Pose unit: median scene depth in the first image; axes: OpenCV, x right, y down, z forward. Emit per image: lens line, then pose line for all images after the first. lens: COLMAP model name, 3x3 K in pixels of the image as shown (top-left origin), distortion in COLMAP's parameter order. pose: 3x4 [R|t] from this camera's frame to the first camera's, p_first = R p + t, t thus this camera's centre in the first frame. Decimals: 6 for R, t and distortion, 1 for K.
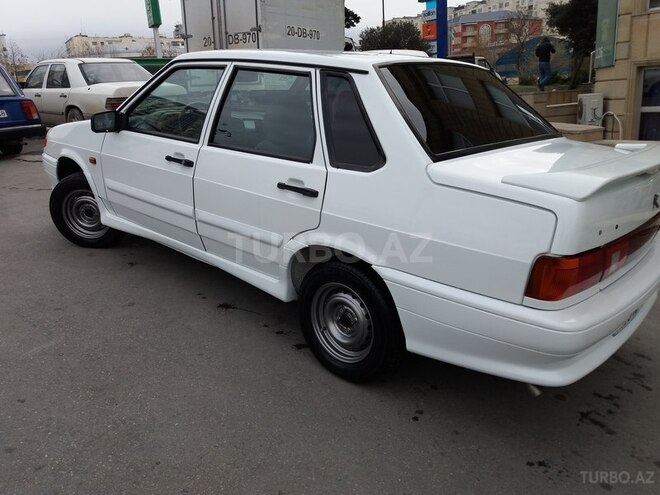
lens RADIAL K [[544.1, 0, 330.0], [0, 544.1, 247.5], [0, 0, 1]] dist [0.037371, -0.062493]
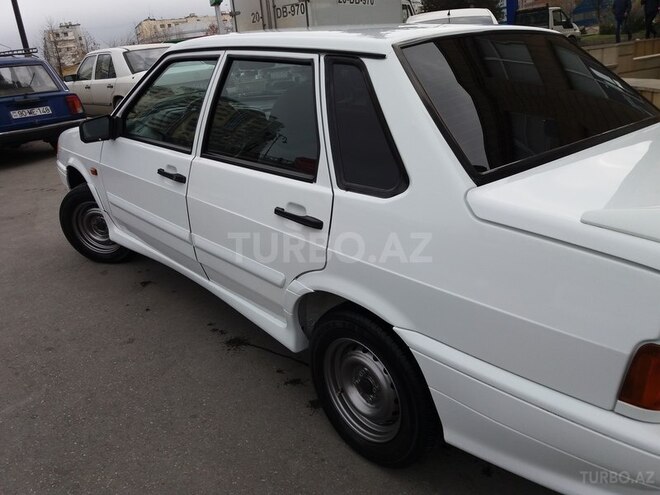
lens RADIAL K [[548.1, 0, 316.5], [0, 548.1, 250.9], [0, 0, 1]] dist [0.005435, -0.011951]
pose [[0.989251, -0.020739, -0.144753, 0.063262], [0.028933, 0.998081, 0.054739, -0.084480], [0.143340, -0.058339, 0.987953, 0.201601]]
